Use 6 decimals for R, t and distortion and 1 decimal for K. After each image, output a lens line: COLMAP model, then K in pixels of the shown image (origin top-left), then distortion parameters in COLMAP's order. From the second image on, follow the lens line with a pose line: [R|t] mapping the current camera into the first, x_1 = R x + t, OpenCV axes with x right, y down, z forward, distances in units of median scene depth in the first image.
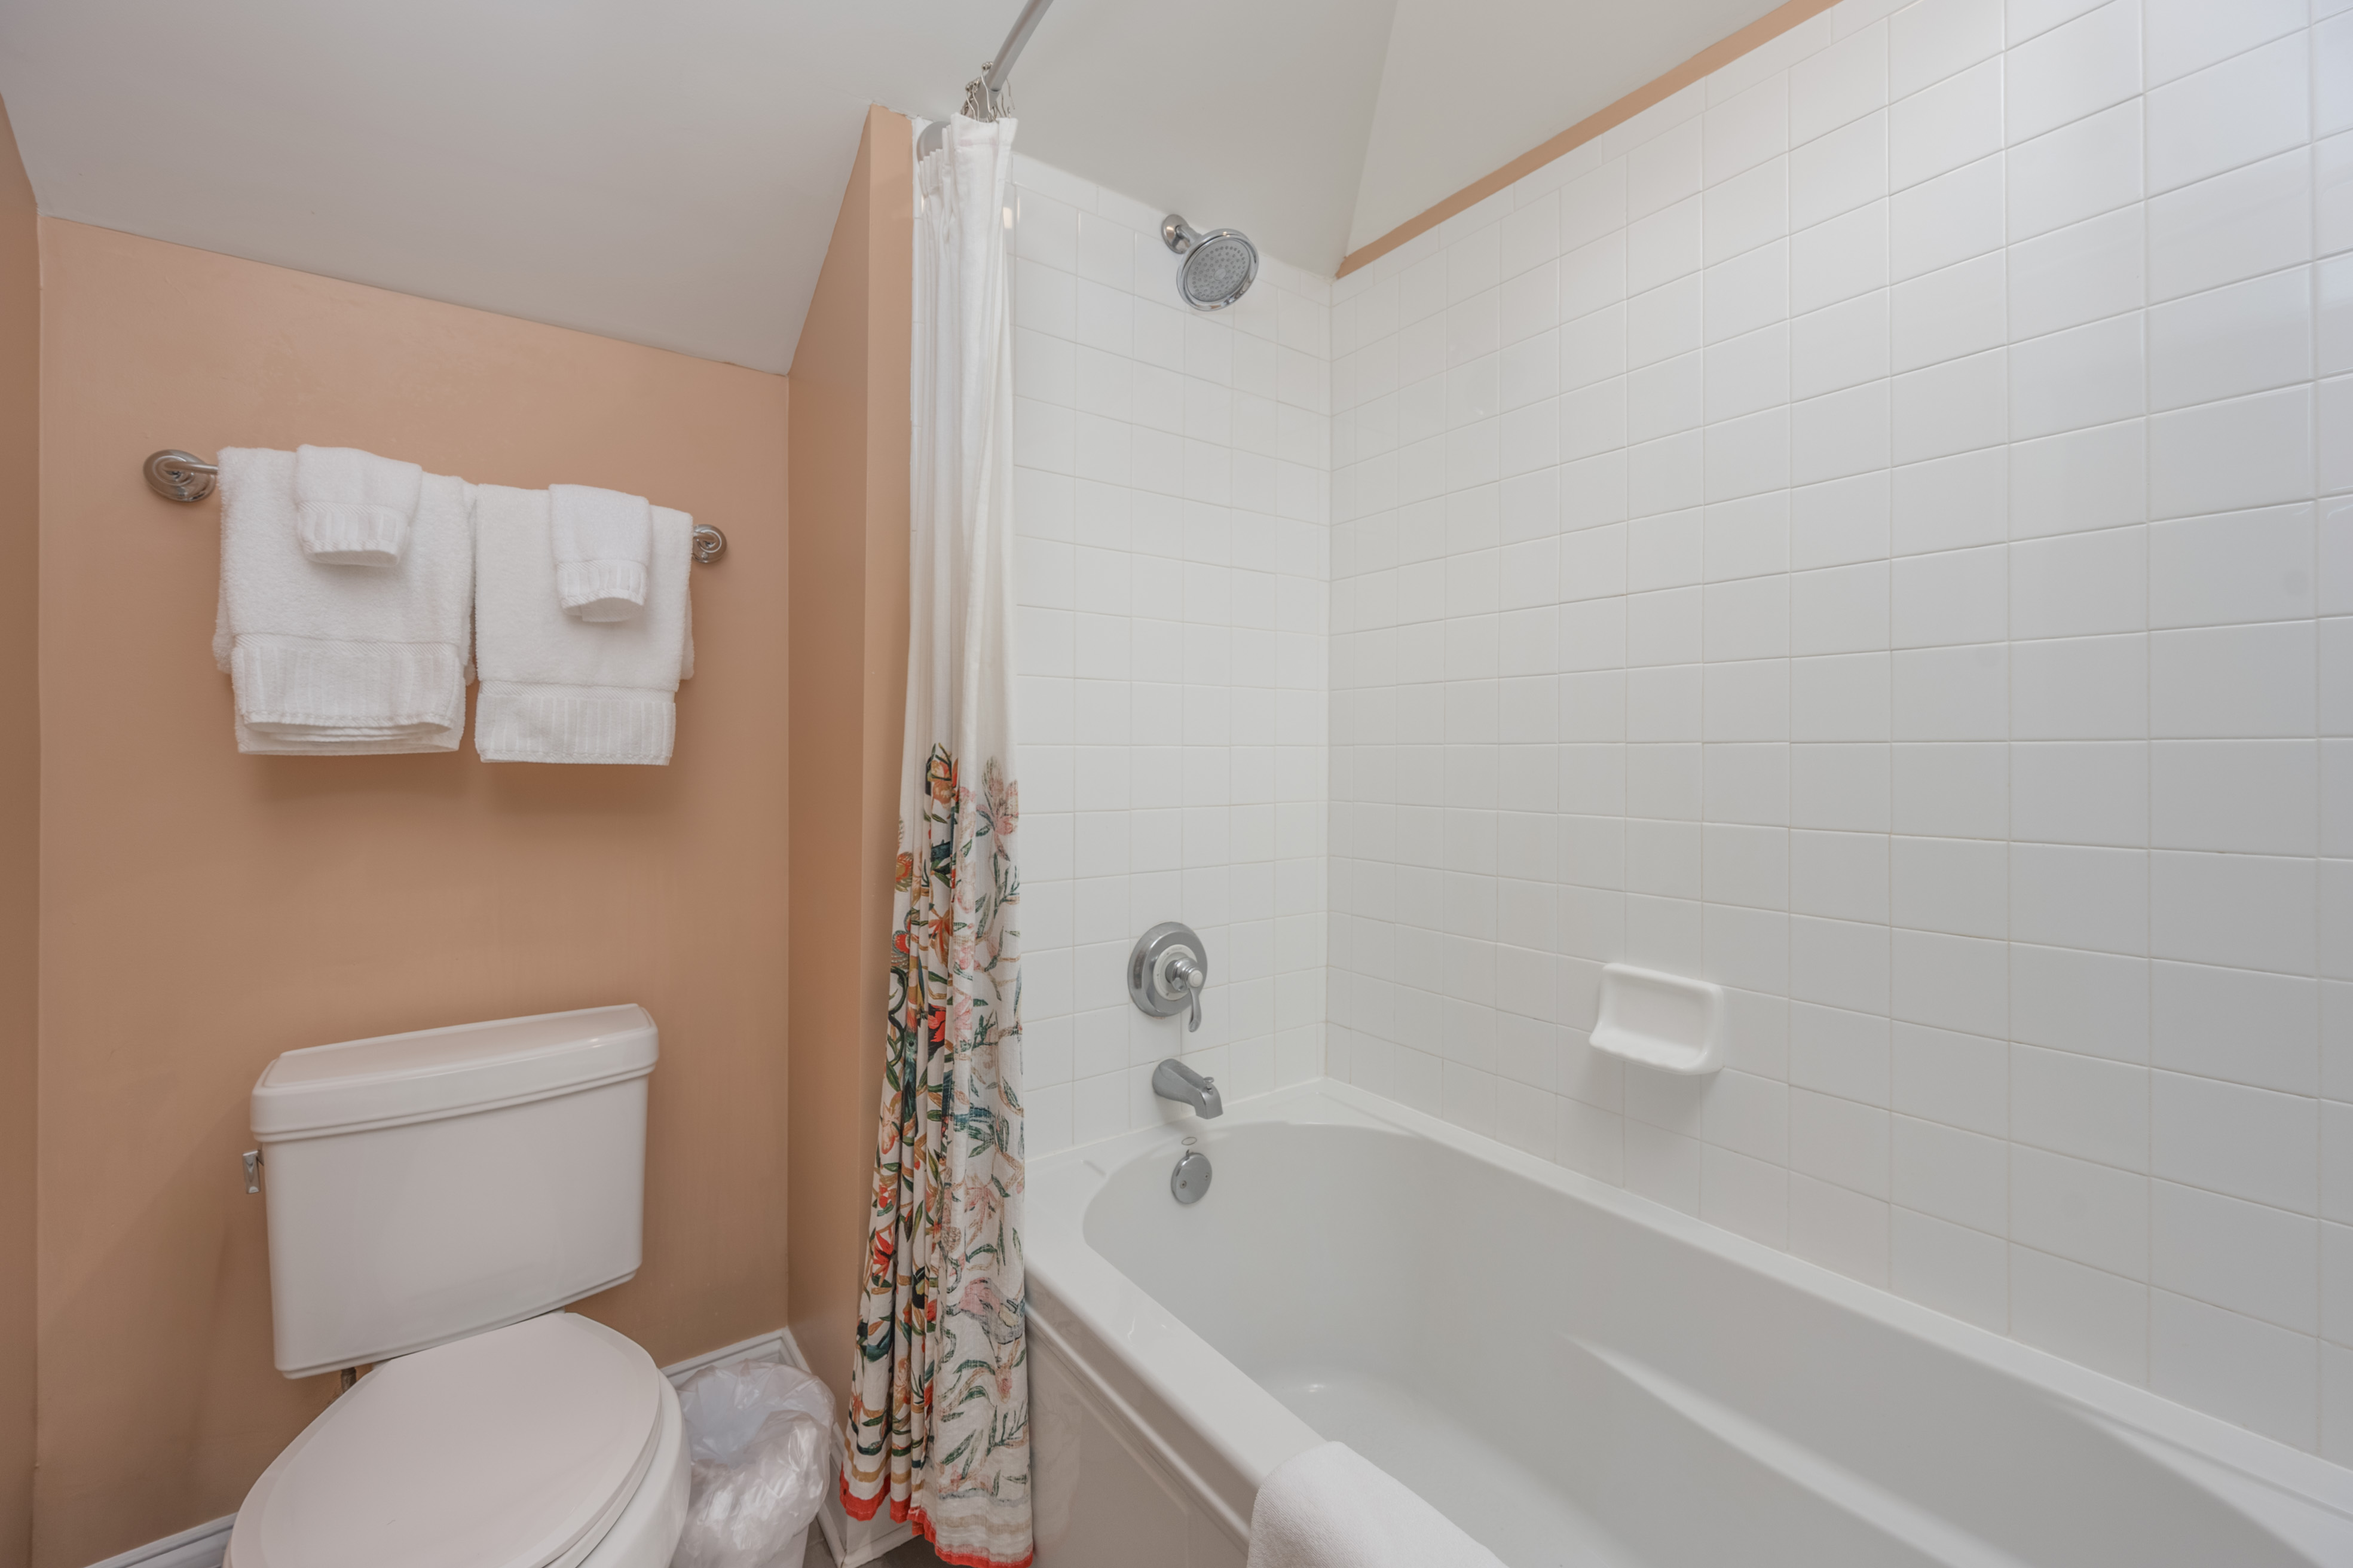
lens RADIAL K [[939.8, 0, 1173.5], [0, 939.8, 764.8], [0, 0, 1]] dist [0.002342, 0.000209]
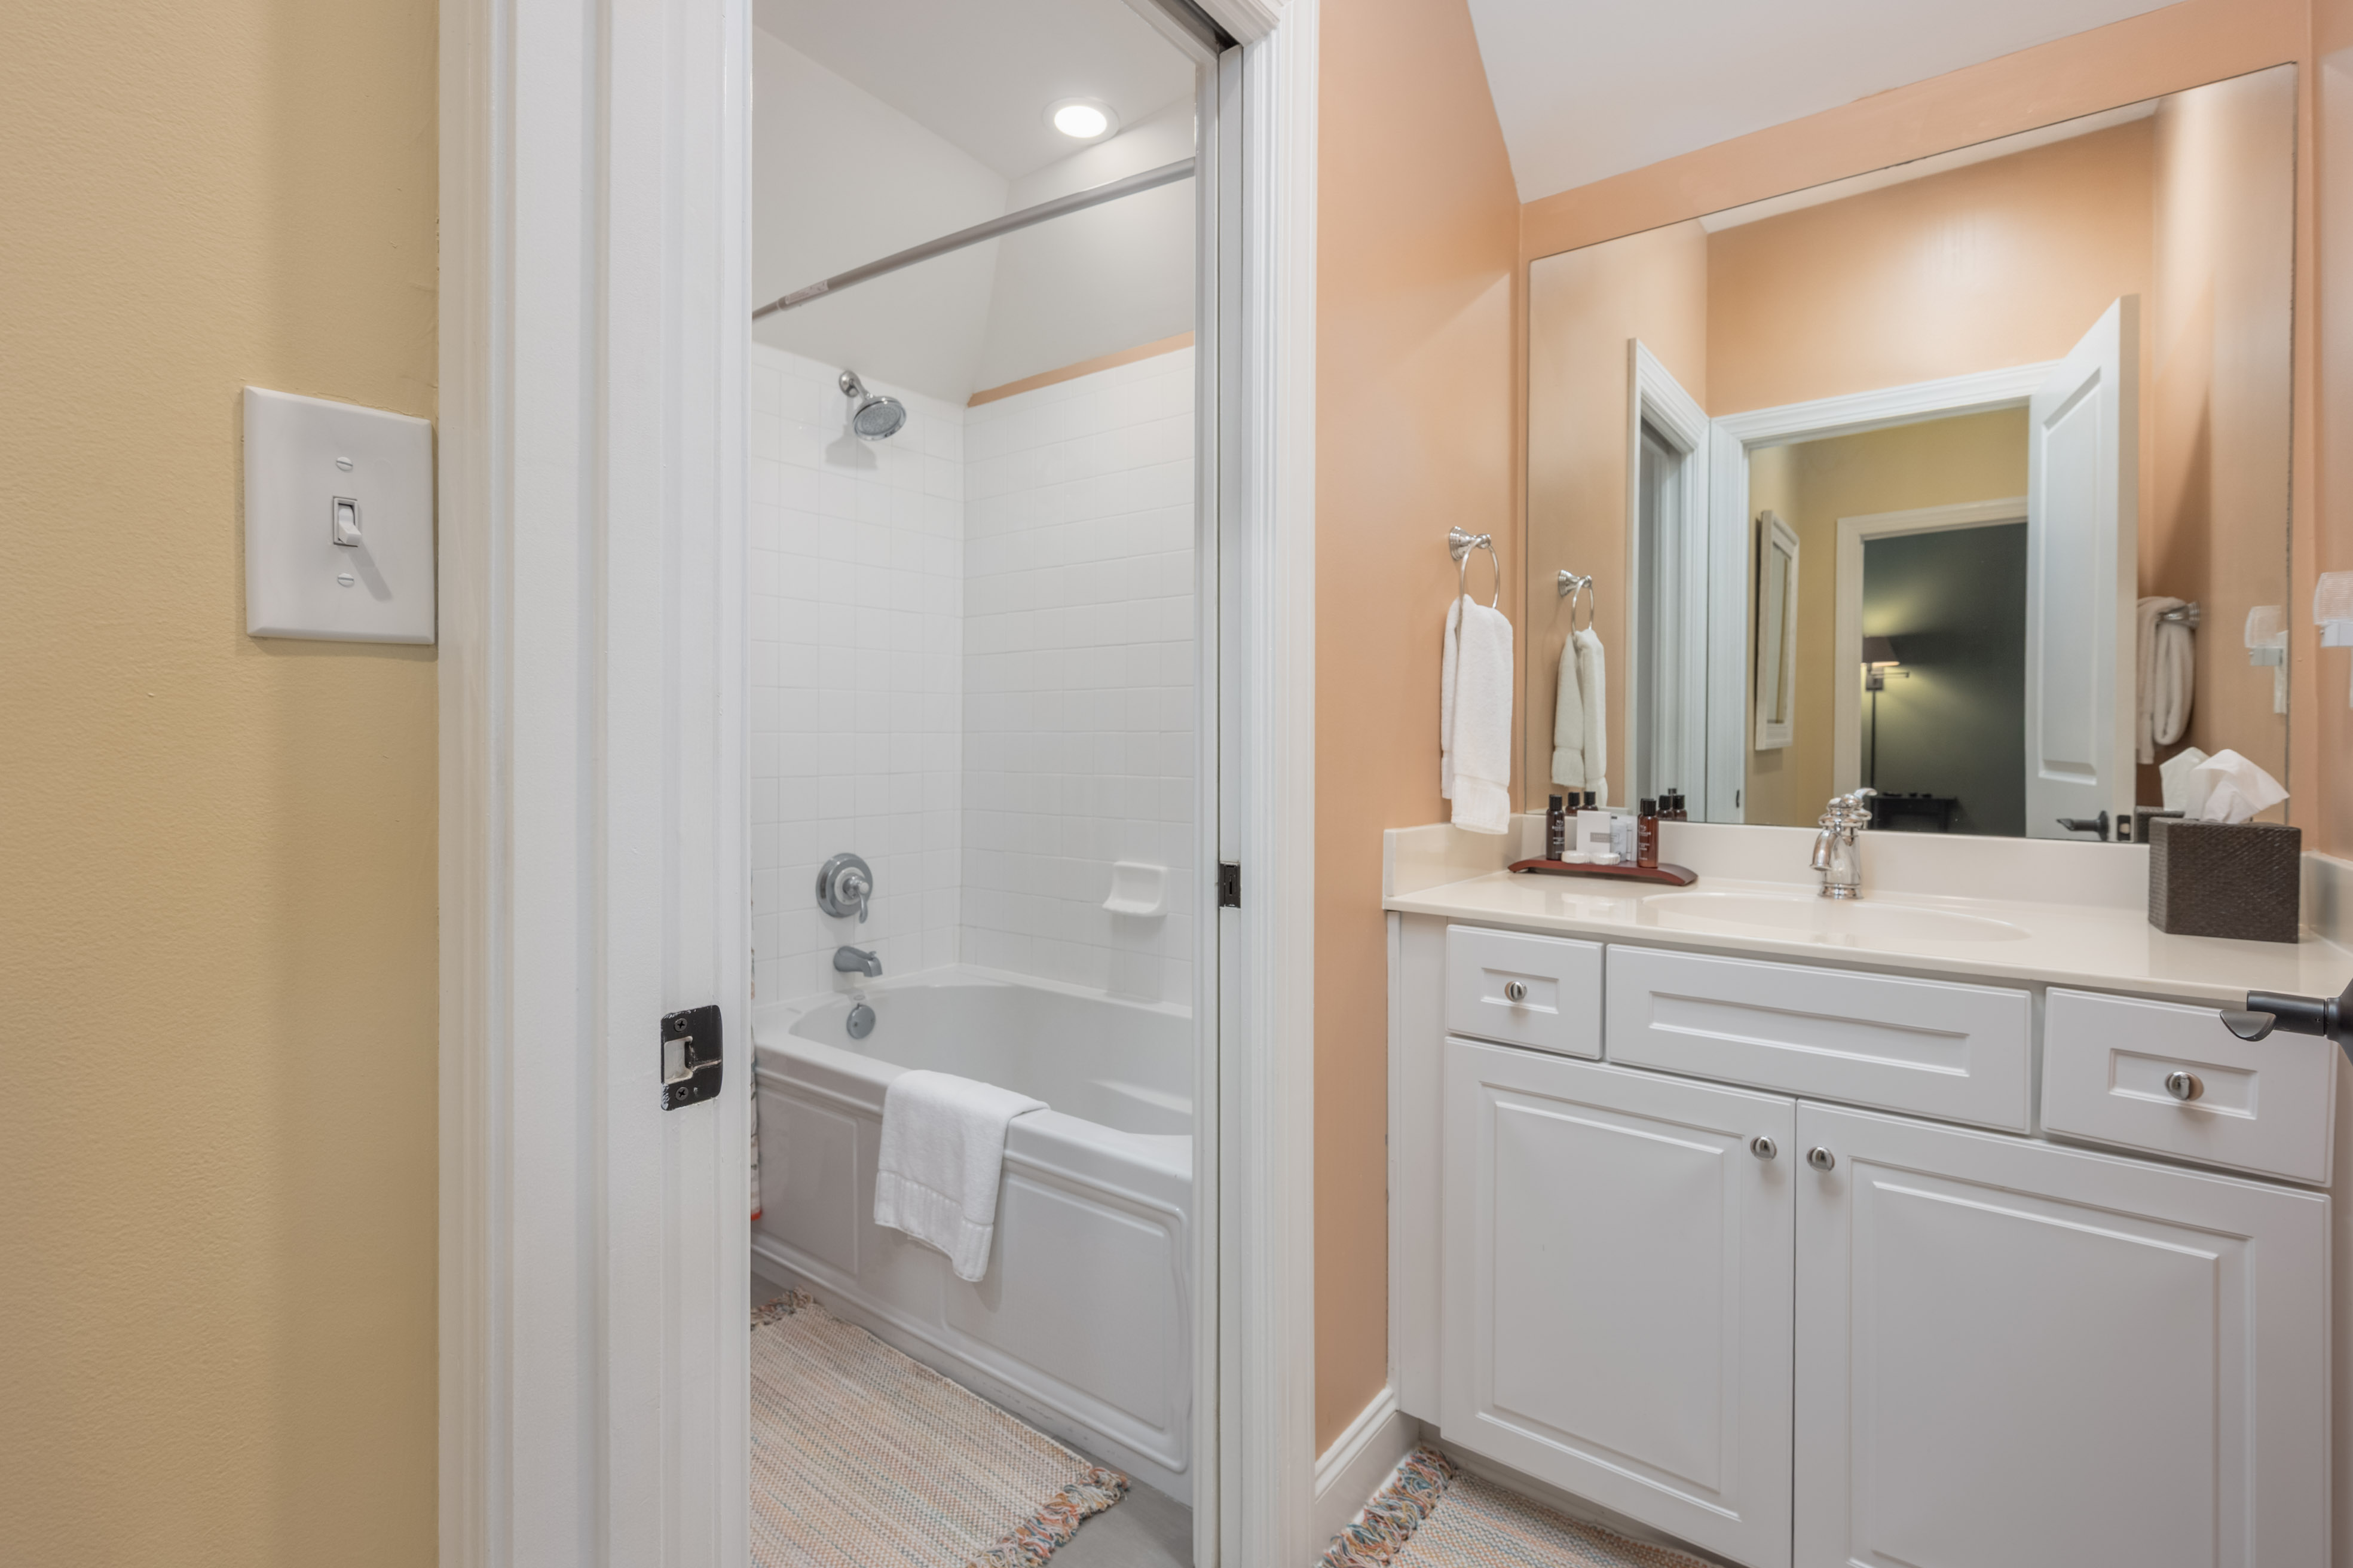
lens RADIAL K [[1063.5, 0, 1150.5], [0, 1063.5, 737.2], [0, 0, 1]] dist [-0.002285, -0.000105]
pose [[0.965918, -0.002530, 0.258836, 0.026453], [0.007346, 0.999817, -0.017640, 0.019899], [-0.258744, 0.018940, 0.965760, -0.744984]]
